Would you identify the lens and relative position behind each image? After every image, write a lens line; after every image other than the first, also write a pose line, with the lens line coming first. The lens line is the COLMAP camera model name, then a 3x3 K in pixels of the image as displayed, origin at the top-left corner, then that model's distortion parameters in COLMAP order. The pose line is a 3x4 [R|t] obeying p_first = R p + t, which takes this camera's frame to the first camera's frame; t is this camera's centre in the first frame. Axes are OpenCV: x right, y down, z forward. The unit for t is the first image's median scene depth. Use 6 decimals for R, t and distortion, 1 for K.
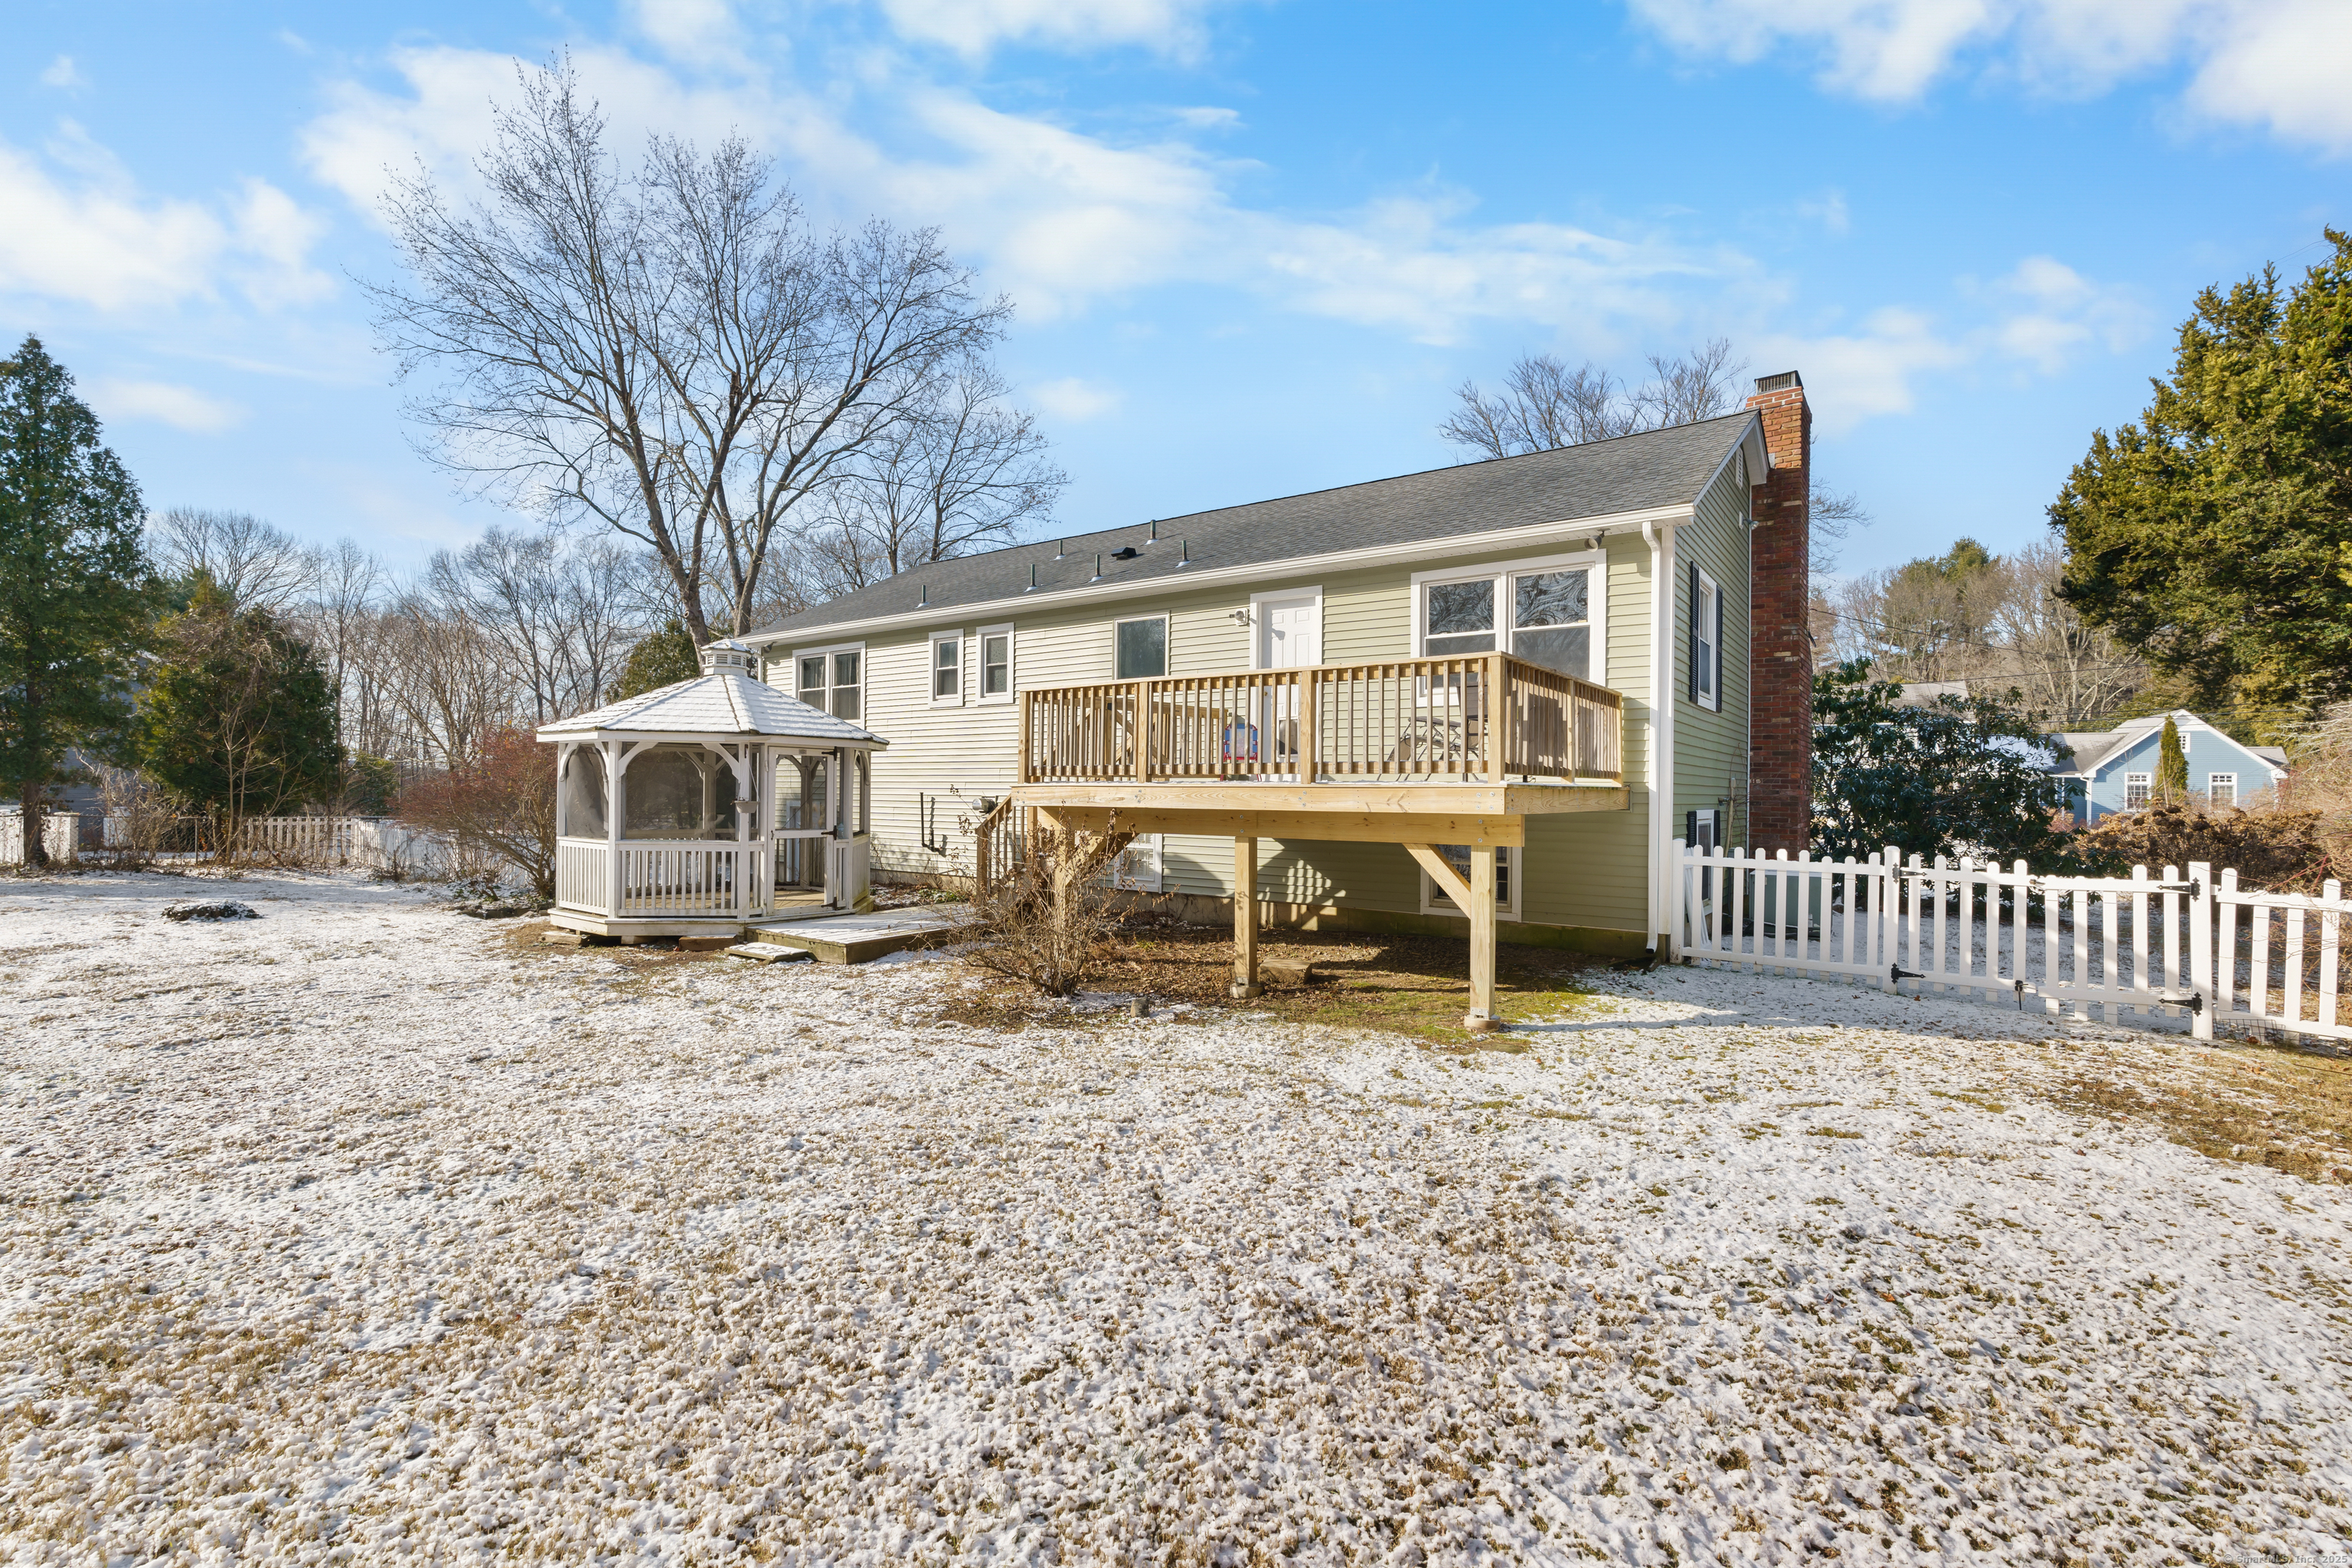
lens RADIAL K [[1034.8, 0, 1161.3], [0, 1034.8, 795.3], [0, 0, 1]] dist [0.000723, -0.007552]
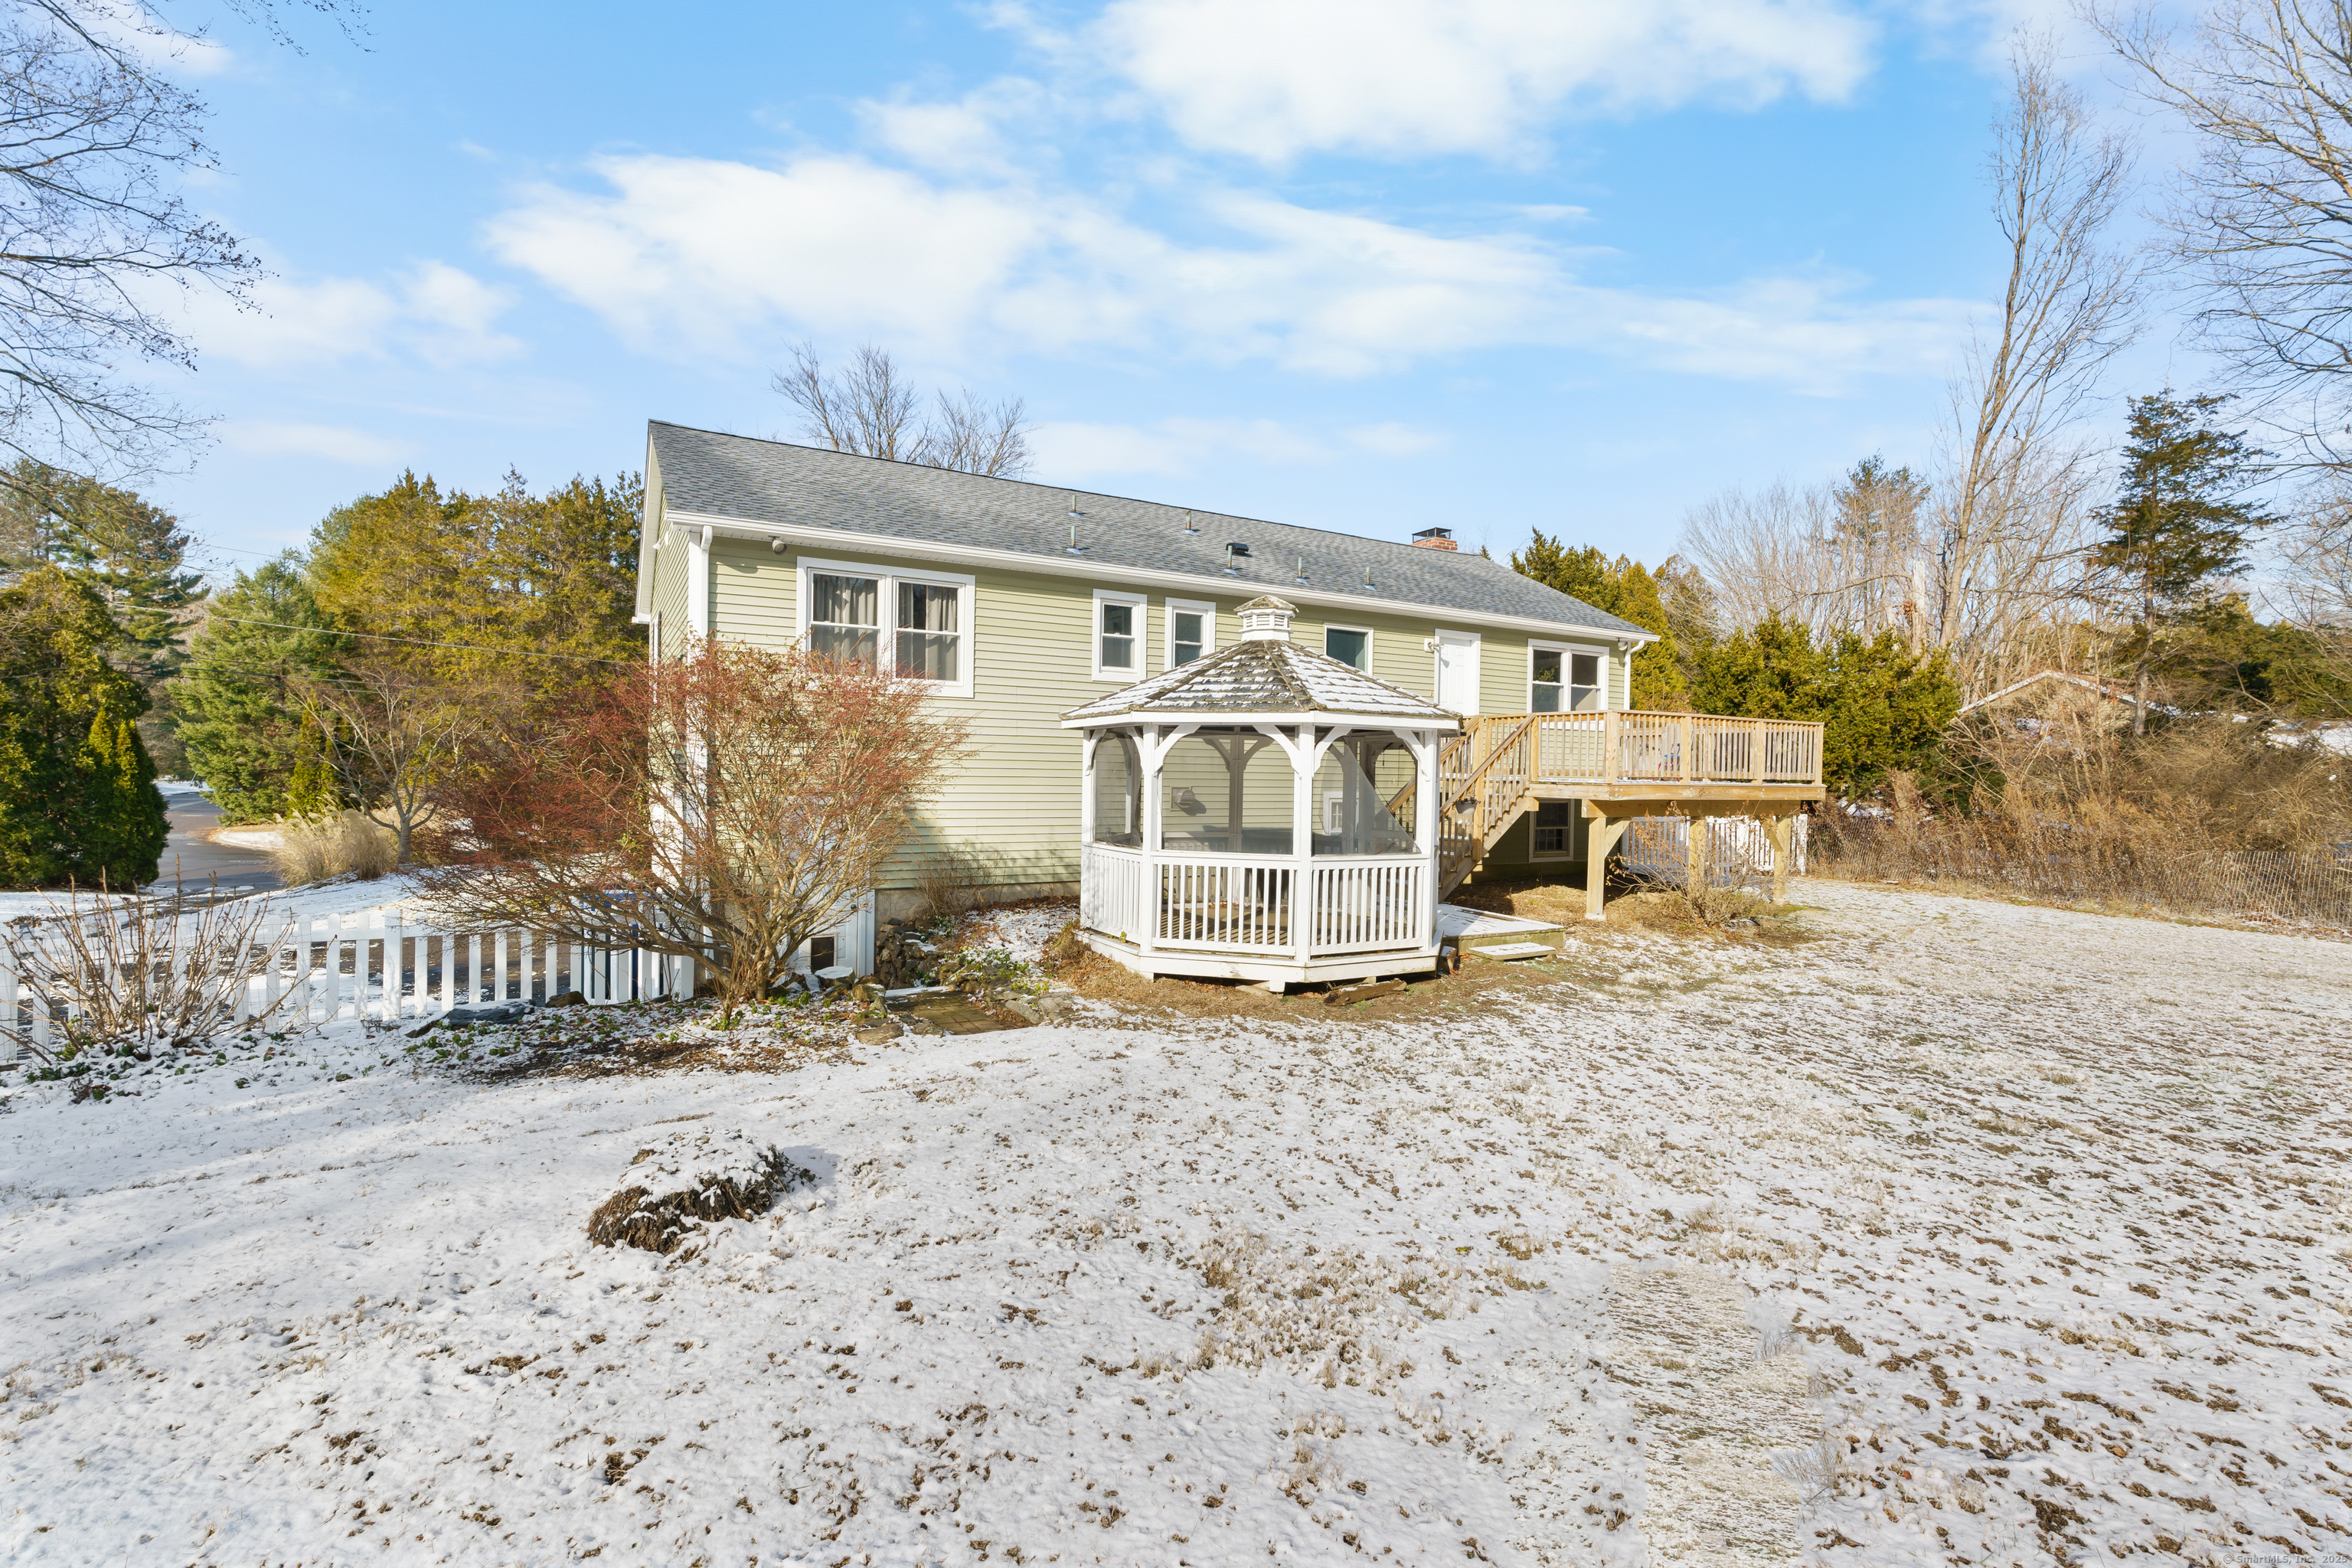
lens RADIAL K [[1034.8, 0, 1161.3], [0, 1034.8, 795.3], [0, 0, 1]] dist [0.000723, -0.007552]
pose [[0.402958, -0.018616, 0.915029, -1.255014], [-0.005402, 0.999727, 0.022718, -0.015723], [-0.915202, -0.014098, 0.402748, 0.809492]]
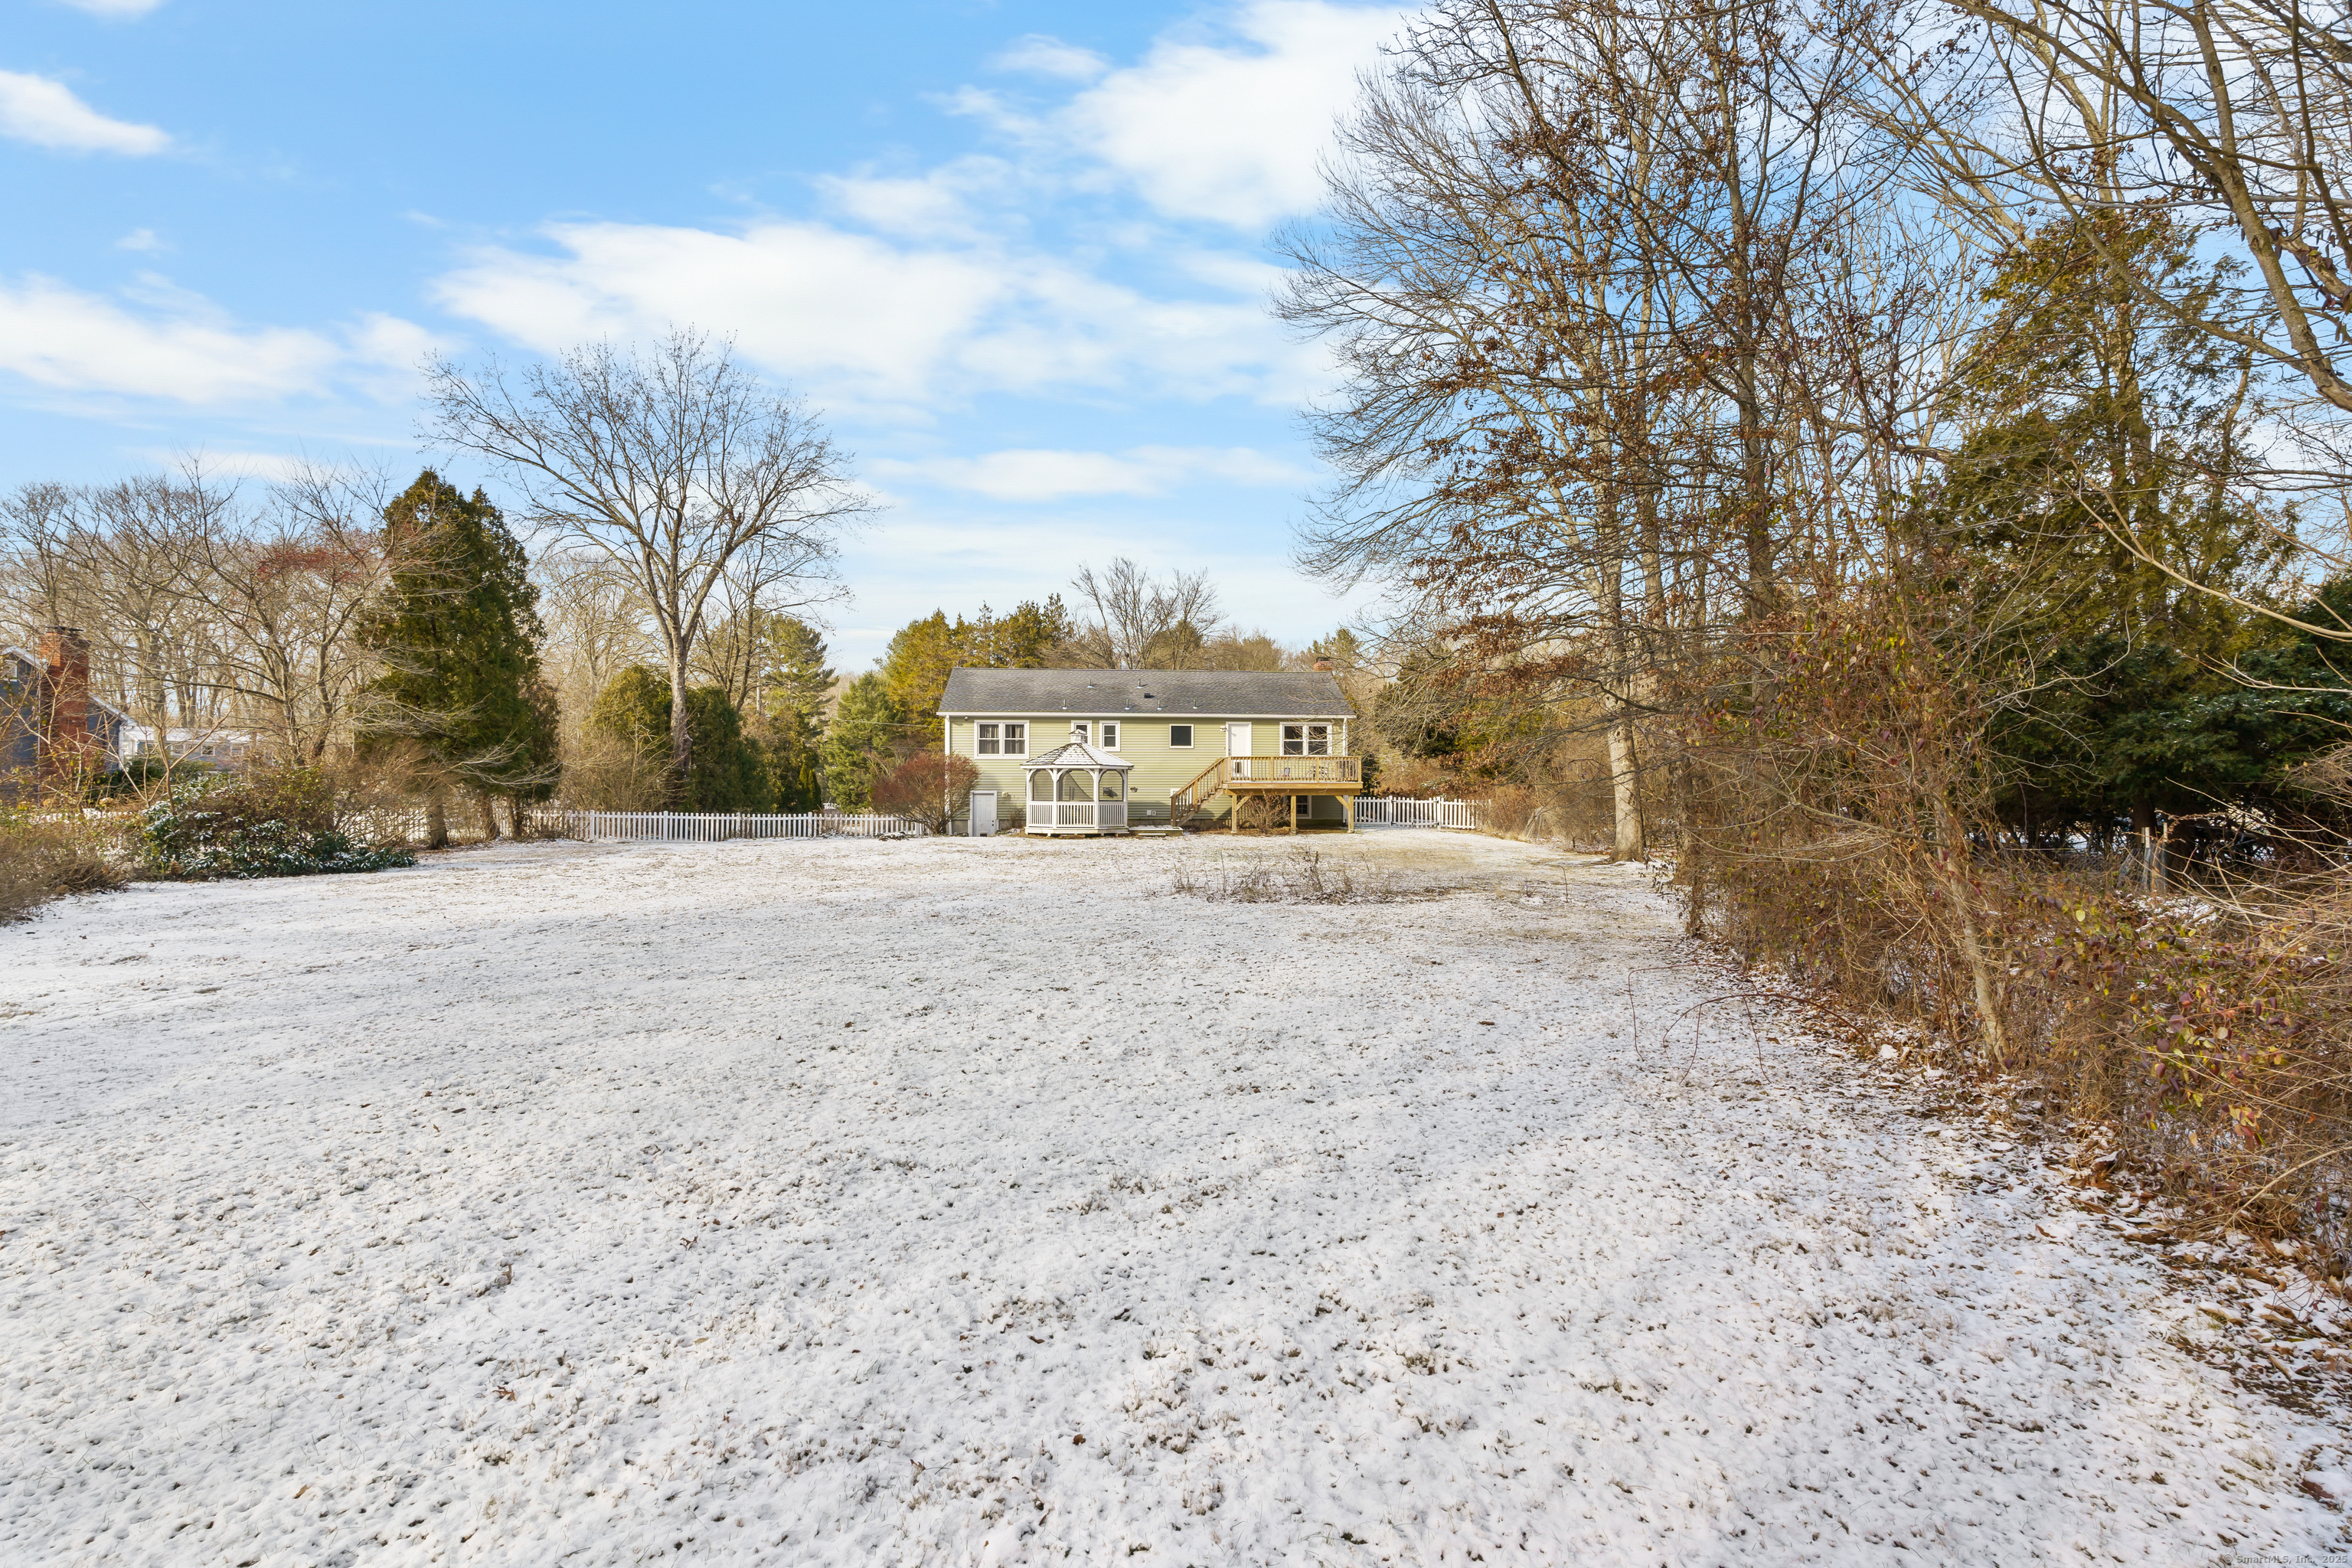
lens RADIAL K [[1034.8, 0, 1161.3], [0, 1034.8, 795.3], [0, 0, 1]] dist [0.000723, -0.007552]
pose [[0.755959, -0.010118, 0.654540, -2.172177], [0.009930, 0.999943, 0.003989, 0.015683], [-0.654543, 0.003484, 0.756016, -1.276944]]
